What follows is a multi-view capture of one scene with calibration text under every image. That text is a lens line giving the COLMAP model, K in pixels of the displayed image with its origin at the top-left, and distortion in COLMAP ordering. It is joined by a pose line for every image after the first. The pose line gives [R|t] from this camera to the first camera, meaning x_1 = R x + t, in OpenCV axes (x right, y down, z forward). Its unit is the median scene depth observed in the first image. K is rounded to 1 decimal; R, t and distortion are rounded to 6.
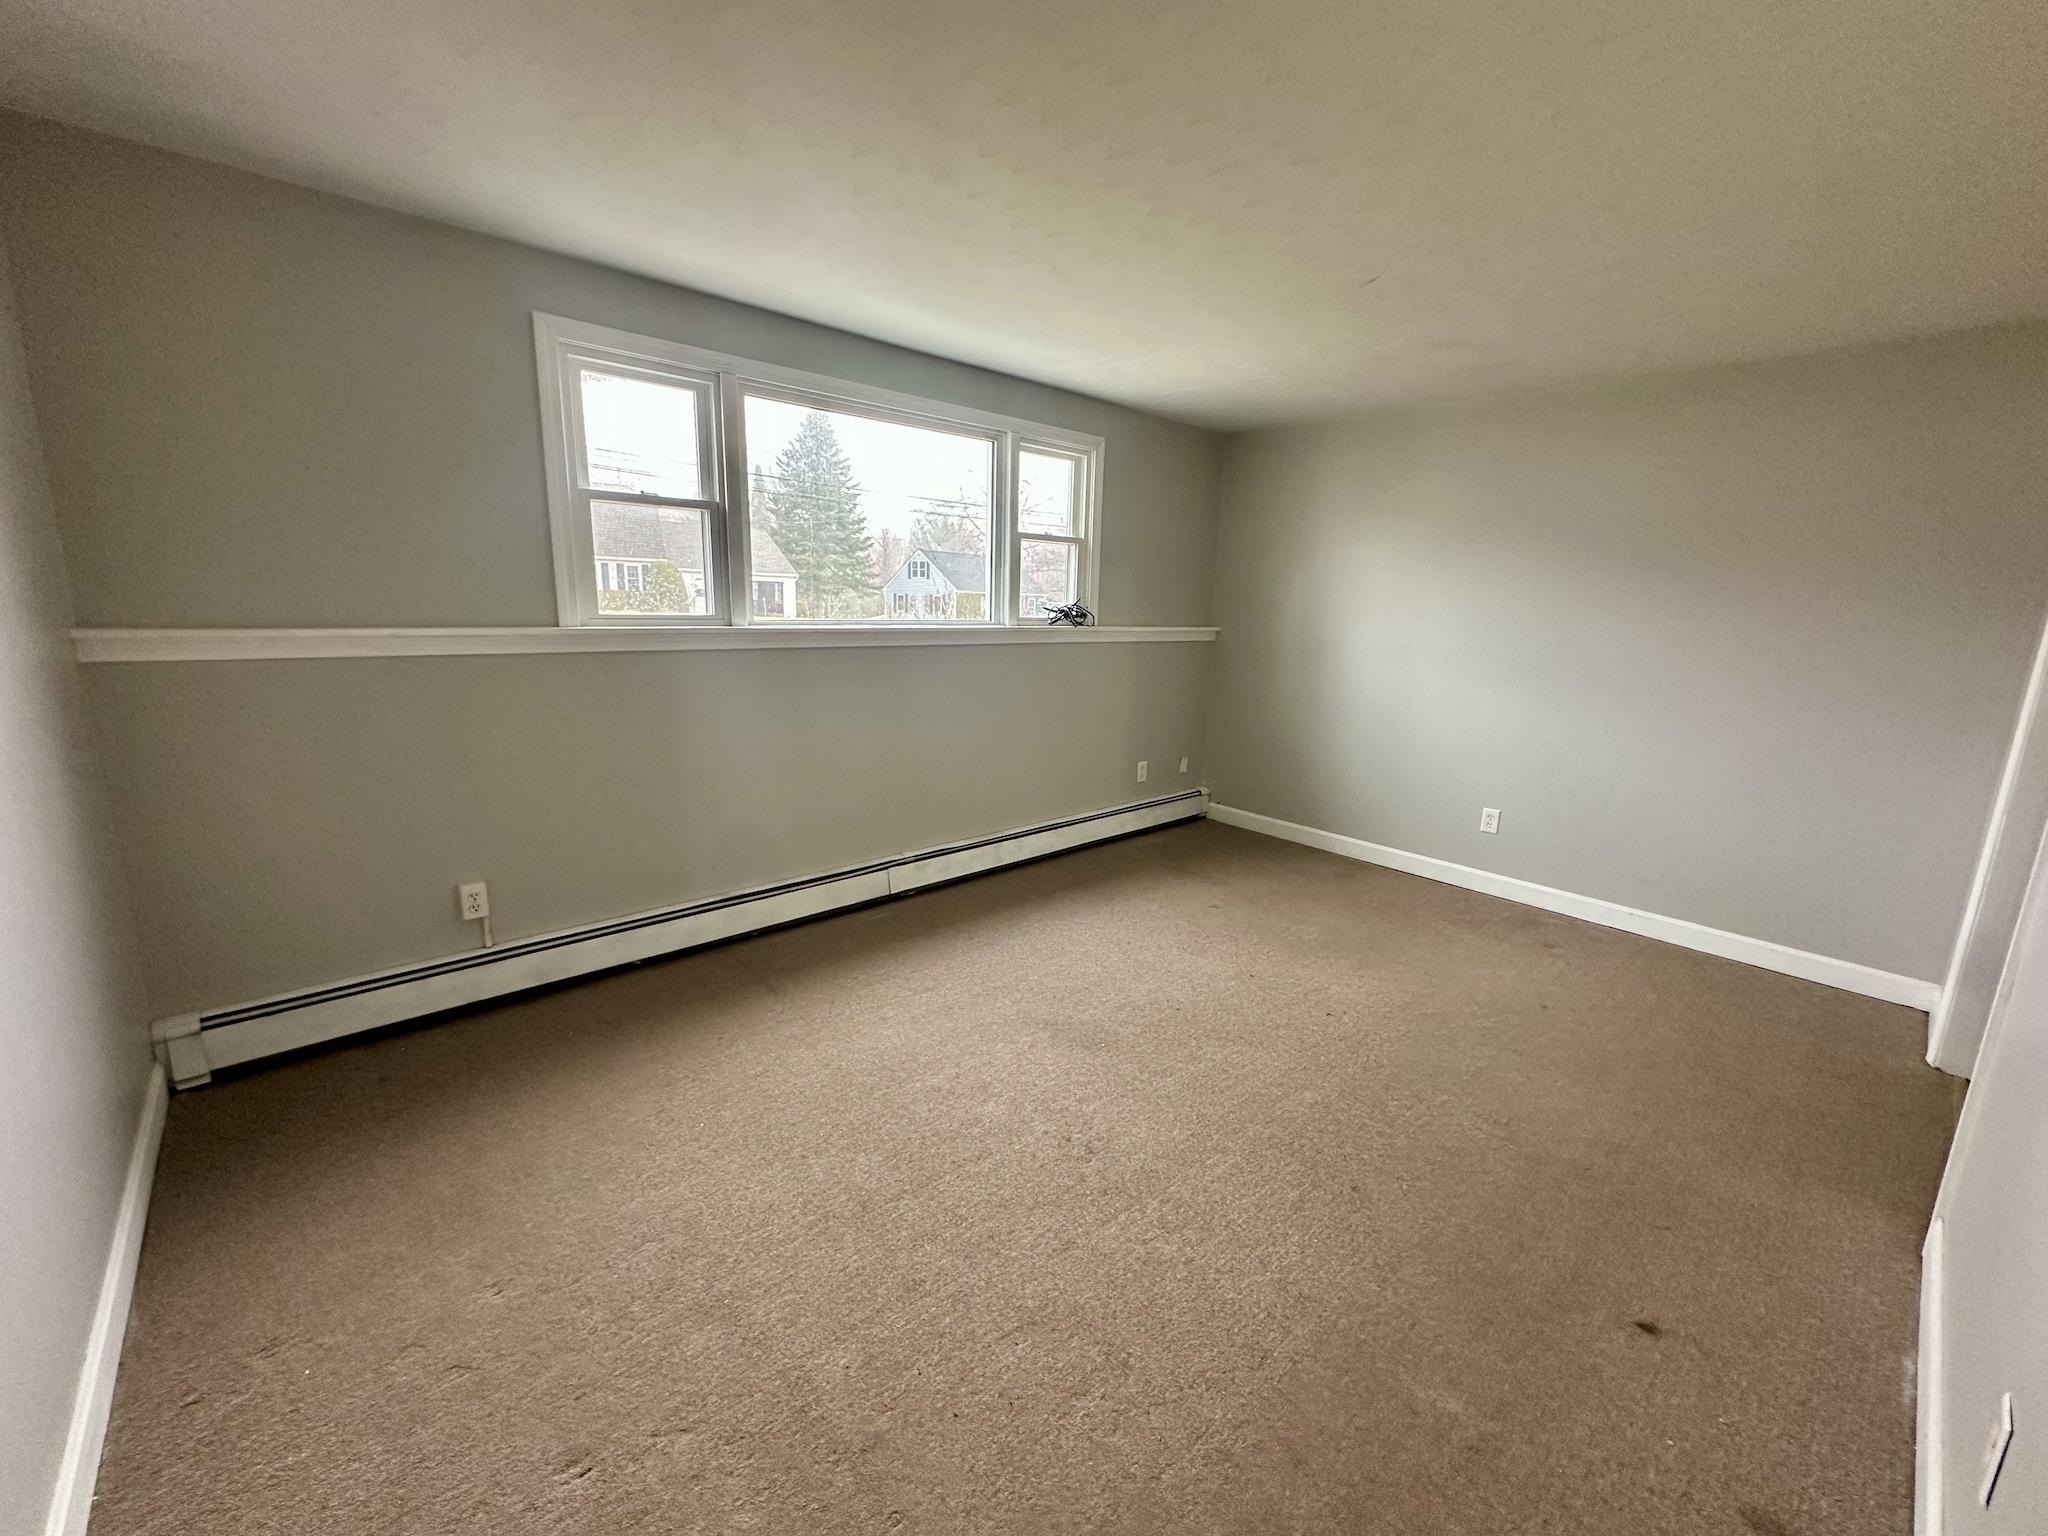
lens RADIAL K [[816.0, 0, 1024.0], [0, 816.0, 768.0], [0, 0, 1]] dist [-0.002790, 0.000759]
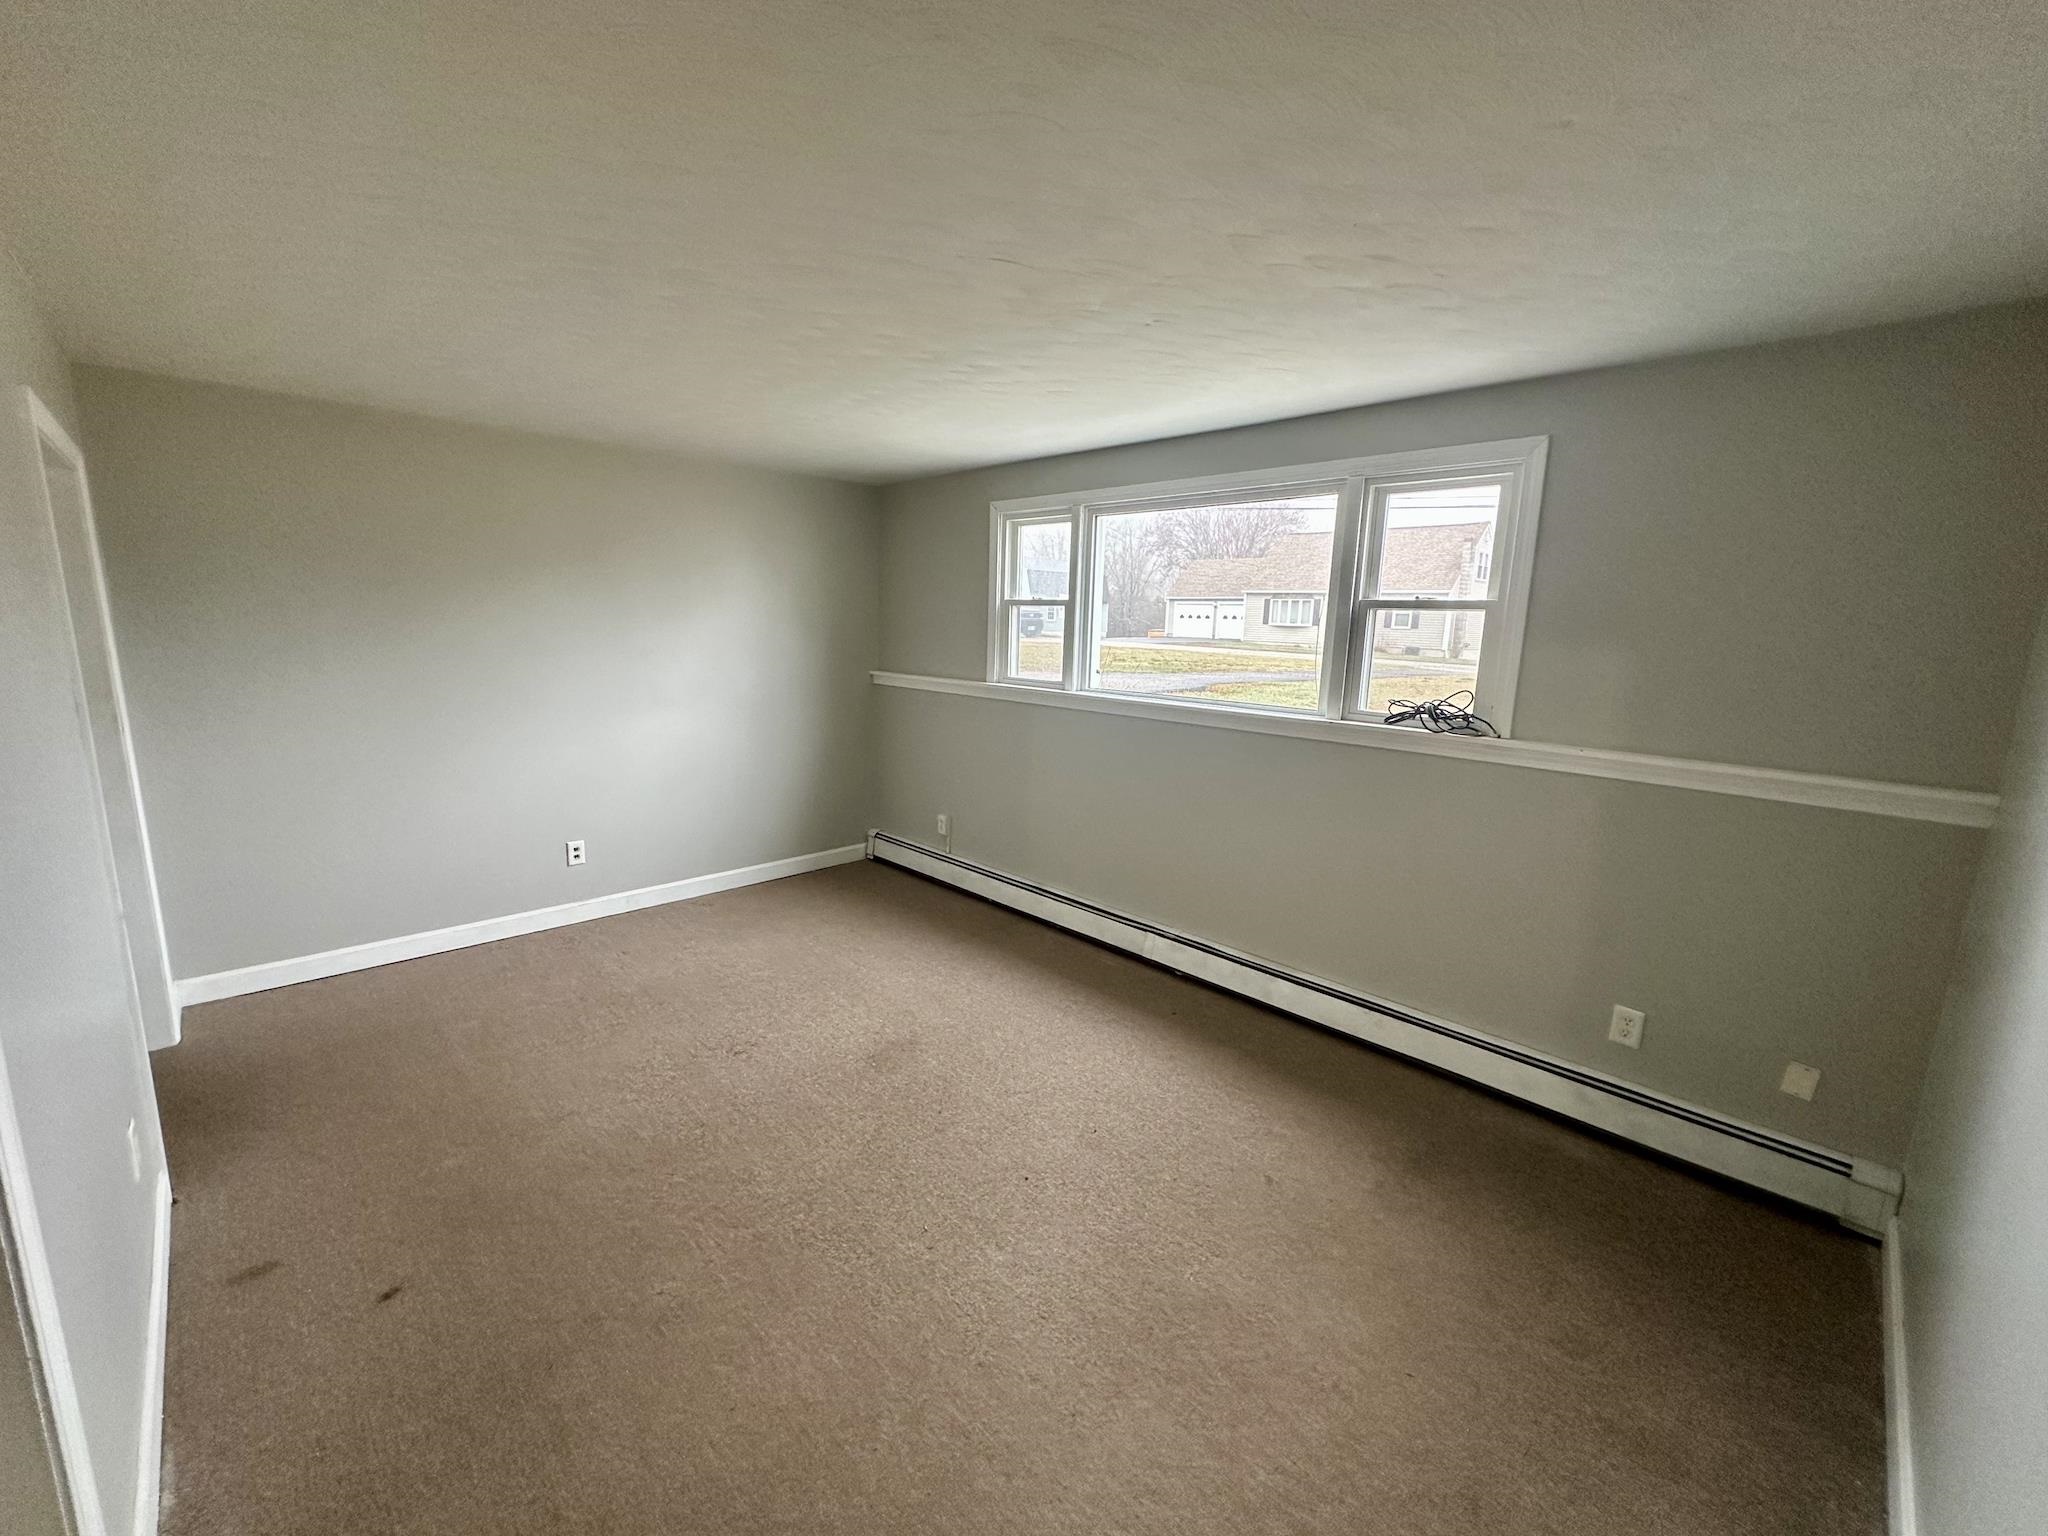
lens RADIAL K [[816.0, 0, 1024.0], [0, 816.0, 768.0], [0, 0, 1]] dist [-0.002790, 0.000759]
pose [[0.045450, 0.149777, -0.987675, 0.928546], [-0.229569, 0.963801, 0.135593, -0.206137], [0.972231, 0.220577, 0.078189, 0.817571]]
